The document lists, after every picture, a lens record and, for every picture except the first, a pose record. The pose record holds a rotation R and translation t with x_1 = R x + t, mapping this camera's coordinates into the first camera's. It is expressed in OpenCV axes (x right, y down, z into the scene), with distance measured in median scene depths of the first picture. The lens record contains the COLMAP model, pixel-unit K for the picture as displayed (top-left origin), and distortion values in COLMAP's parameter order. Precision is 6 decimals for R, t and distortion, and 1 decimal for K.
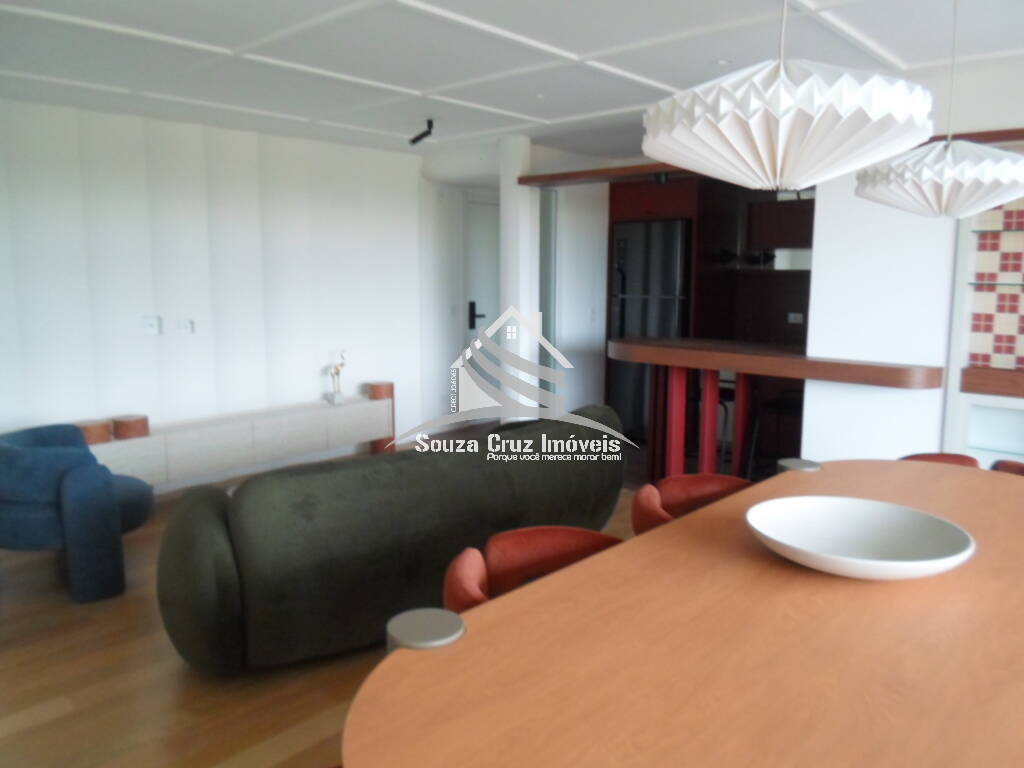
lens RADIAL K [[776.3, 0, 523.1], [0, 776.3, 359.0], [0, 0, 1]] dist [-0.004797, -0.009026]
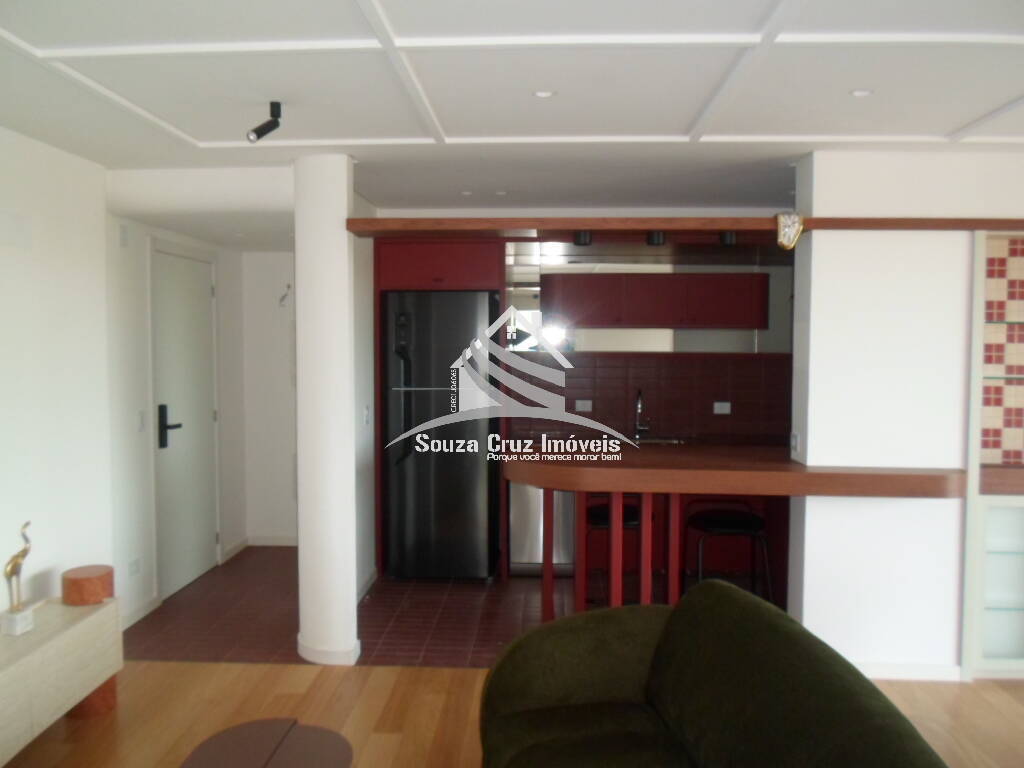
lens RADIAL K [[782.8, 0, 508.8], [0, 782.8, 372.1], [0, 0, 1]] dist [-0.016974, -0.004782]
pose [[0.784083, -0.027251, 0.620058, -0.372028], [0.067771, 0.996821, -0.041889, -0.084797], [-0.616945, 0.074867, 0.783437, 0.504948]]
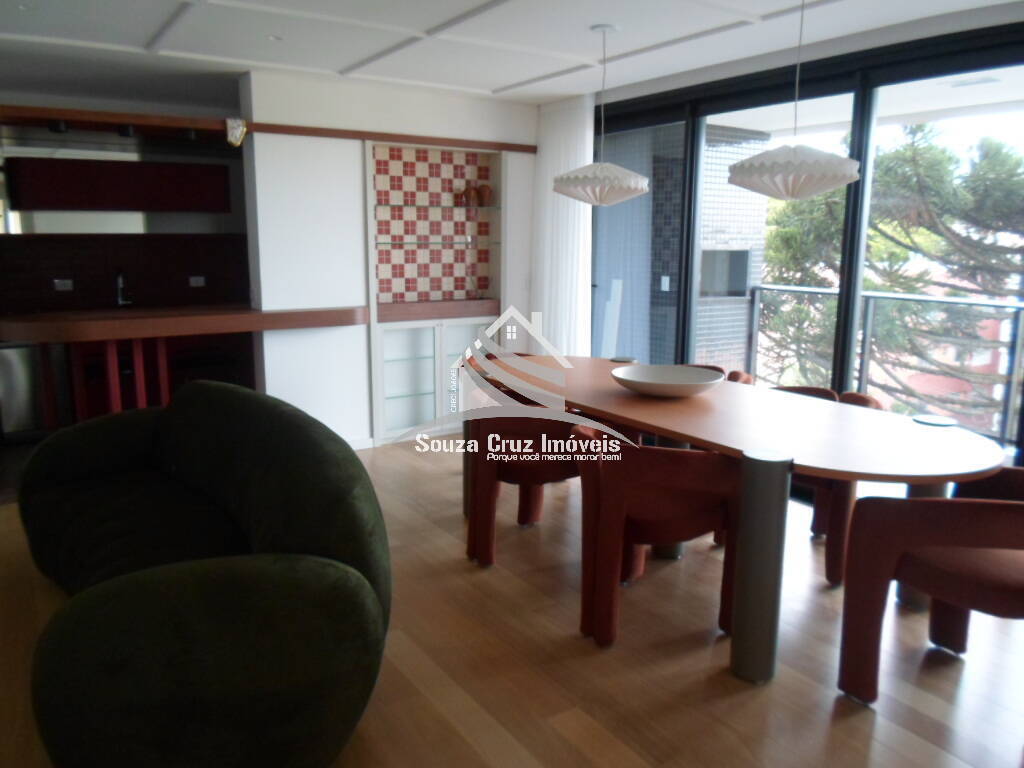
lens RADIAL K [[782.8, 0, 508.8], [0, 782.8, 372.1], [0, 0, 1]] dist [-0.016974, -0.004782]
pose [[0.259100, -0.168907, 0.950967, -0.595382], [0.107766, 0.983498, 0.145323, -0.039587], [-0.959820, 0.064829, 0.273027, 0.331960]]
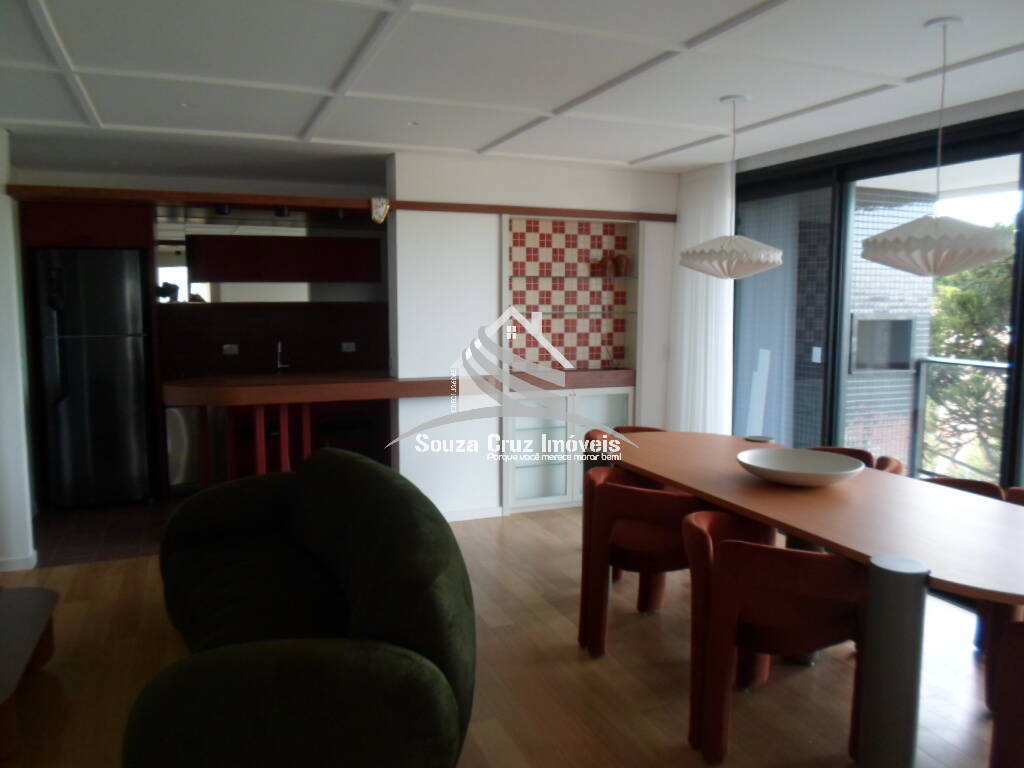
lens RADIAL K [[782.8, 0, 508.8], [0, 782.8, 372.1], [0, 0, 1]] dist [-0.016974, -0.004782]
pose [[0.449040, -0.090398, 0.888927, -0.565342], [0.103412, 0.993441, 0.048788, -0.050458], [-0.887507, 0.070018, 0.455444, 0.298423]]
